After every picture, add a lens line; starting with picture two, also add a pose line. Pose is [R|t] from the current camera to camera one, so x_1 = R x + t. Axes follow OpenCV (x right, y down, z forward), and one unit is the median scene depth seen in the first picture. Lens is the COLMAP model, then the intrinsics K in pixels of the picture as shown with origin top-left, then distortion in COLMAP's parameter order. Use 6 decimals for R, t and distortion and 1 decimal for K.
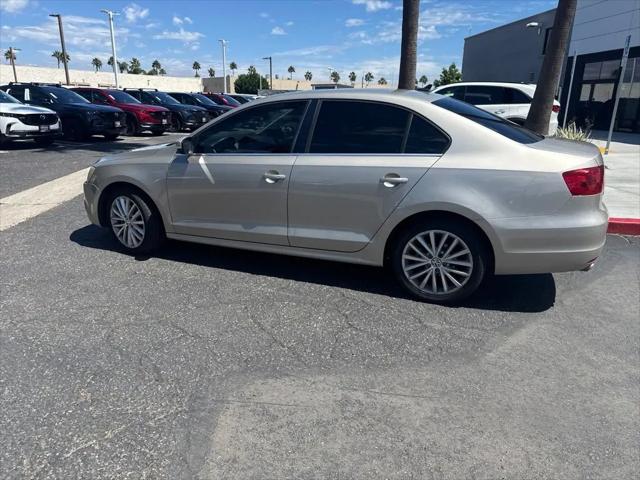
lens RADIAL K [[455.8, 0, 316.8], [0, 455.8, 243.4], [0, 0, 1]] dist [0.019051, -0.026203]
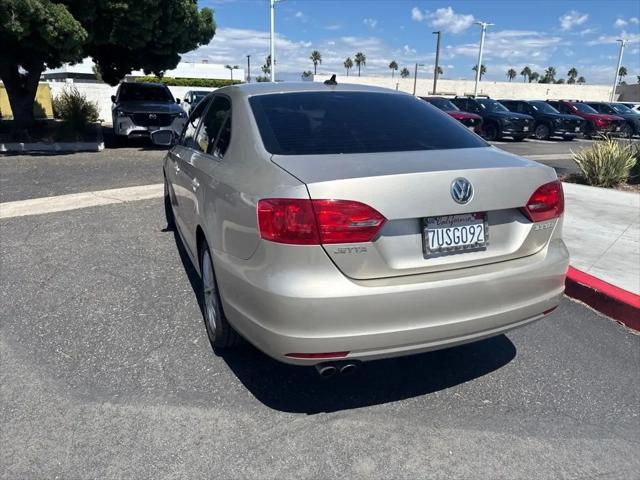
lens RADIAL K [[455.8, 0, 314.5], [0, 455.8, 234.5], [0, 0, 1]] dist [0.019051, -0.026203]
pose [[0.678356, 0.199840, -0.707034, 0.815743], [-0.226327, 0.972342, 0.057681, -0.125634], [0.699006, 0.120892, 0.704824, 0.473449]]
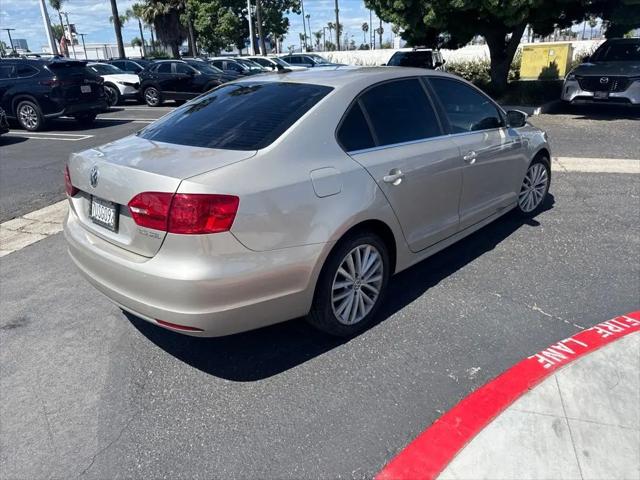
lens RADIAL K [[455.8, 0, 316.0], [0, 455.8, 234.9], [0, 0, 1]] dist [0.019051, -0.026203]
pose [[-0.386350, 0.323056, -0.863926, 1.008213], [-0.251504, 0.864263, 0.435656, -0.454375], [0.887400, 0.385597, -0.252658, 1.374738]]
